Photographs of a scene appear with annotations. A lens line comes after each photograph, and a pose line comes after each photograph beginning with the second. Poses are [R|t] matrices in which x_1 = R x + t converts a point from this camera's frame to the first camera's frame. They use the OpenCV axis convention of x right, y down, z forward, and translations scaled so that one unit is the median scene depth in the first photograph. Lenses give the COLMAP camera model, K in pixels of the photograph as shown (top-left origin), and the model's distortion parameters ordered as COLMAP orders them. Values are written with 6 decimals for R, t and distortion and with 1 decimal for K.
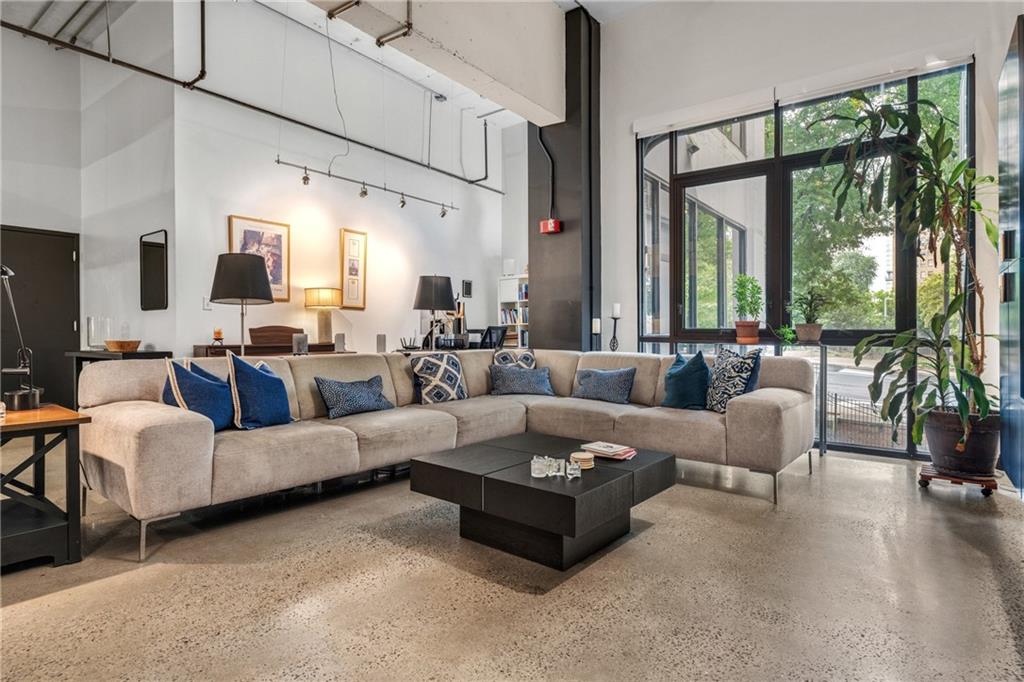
lens RADIAL K [[548.9, 0, 508.3], [0, 548.9, 333.5], [0, 0, 1]] dist [0.008441, -0.005437]
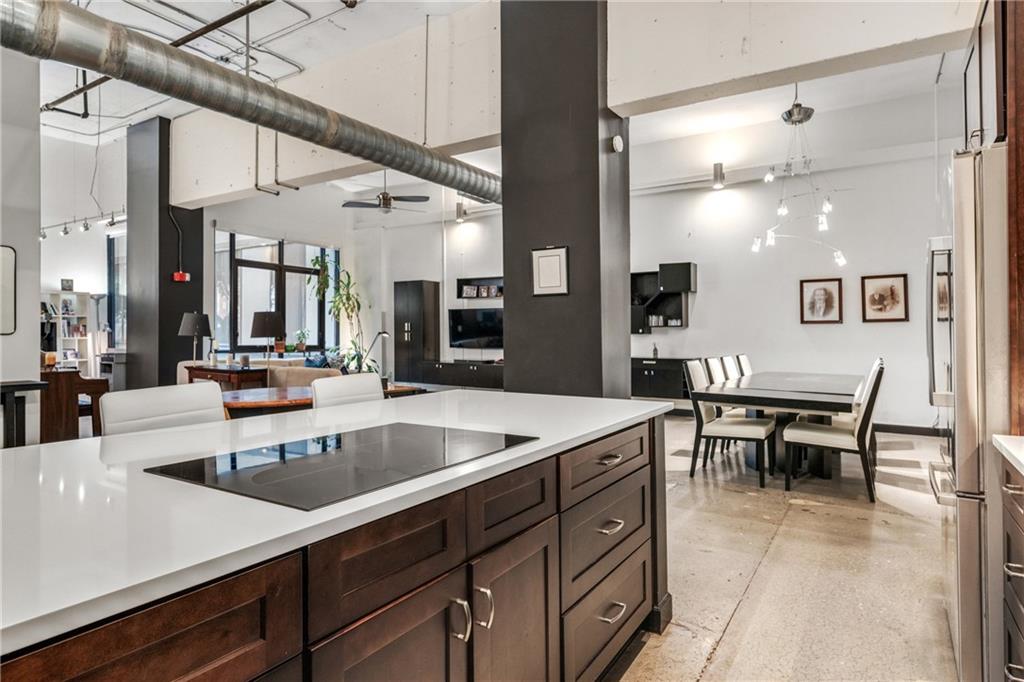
lens RADIAL K [[589.7, 0, 538.9], [0, 589.7, 344.2], [0, 0, 1]] dist [0.009082, 0.001058]
pose [[-0.114967, -0.012447, 0.993291, -1.975646], [-0.003981, 0.999919, 0.012070, -0.045987], [-0.993361, -0.002566, -0.115007, 0.284830]]
